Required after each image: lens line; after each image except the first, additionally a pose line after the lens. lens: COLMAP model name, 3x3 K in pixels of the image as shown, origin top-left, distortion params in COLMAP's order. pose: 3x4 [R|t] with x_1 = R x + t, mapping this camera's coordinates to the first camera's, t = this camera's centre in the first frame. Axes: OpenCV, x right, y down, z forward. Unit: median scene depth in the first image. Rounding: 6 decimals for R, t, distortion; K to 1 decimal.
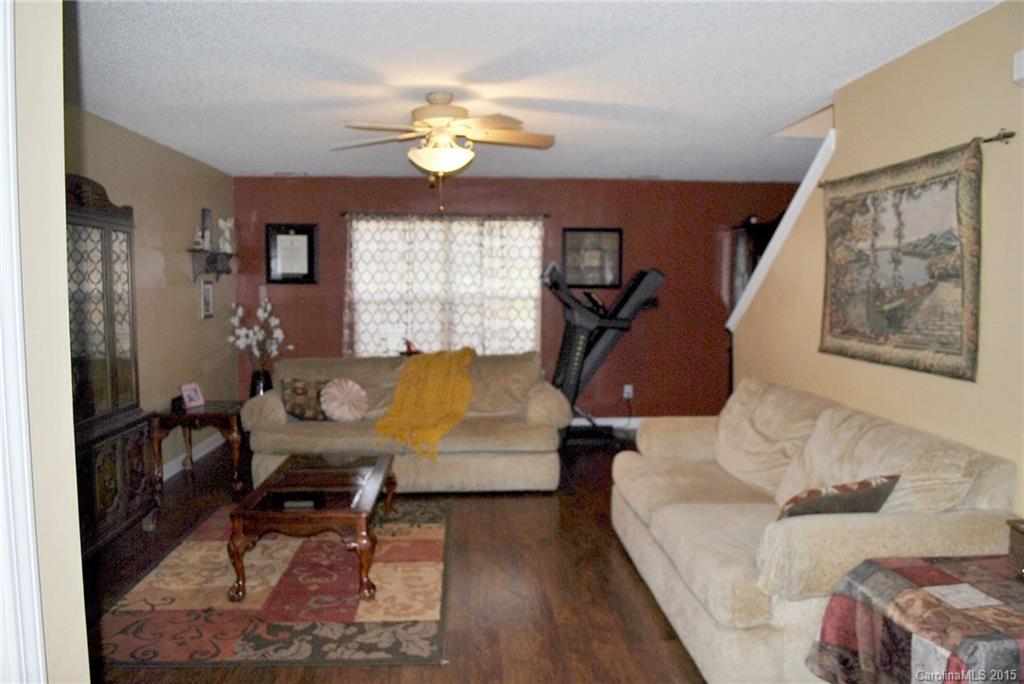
lens RADIAL K [[812.4, 0, 513.4], [0, 812.4, 350.4], [0, 0, 1]] dist [-0.073448, 0.004180]
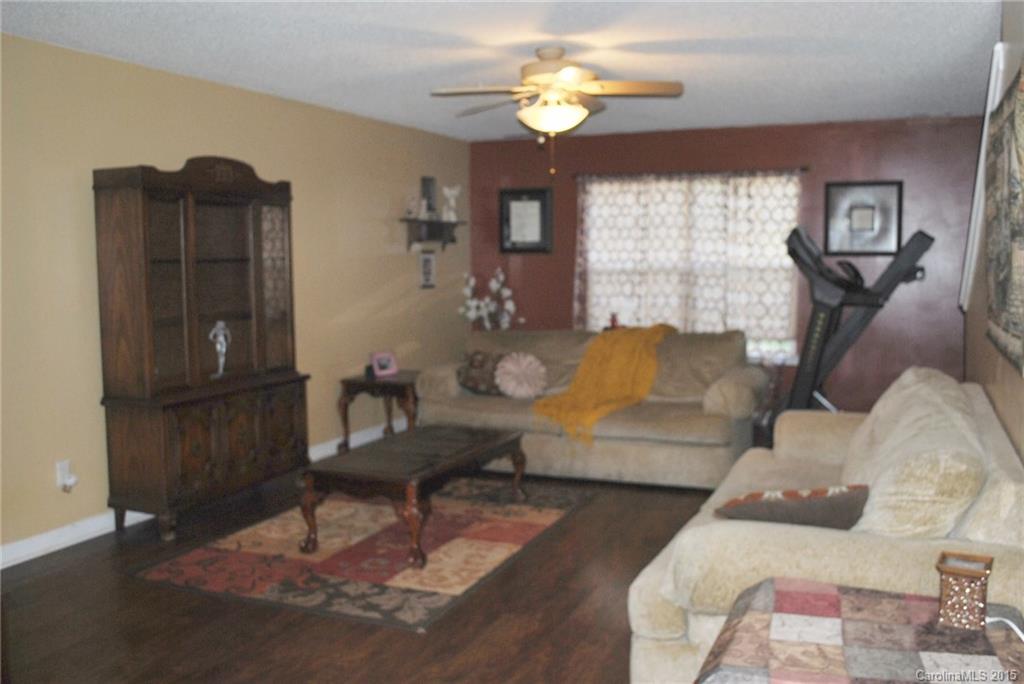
lens RADIAL K [[953.1, 0, 512.1], [0, 953.1, 340.7], [0, 0, 1]] dist [-0.064956, 0.000000]
pose [[0.894977, 0.032326, -0.444939, 0.294828], [-0.027932, 0.999475, 0.016432, 0.002869], [0.445236, -0.002278, 0.895410, -0.001587]]
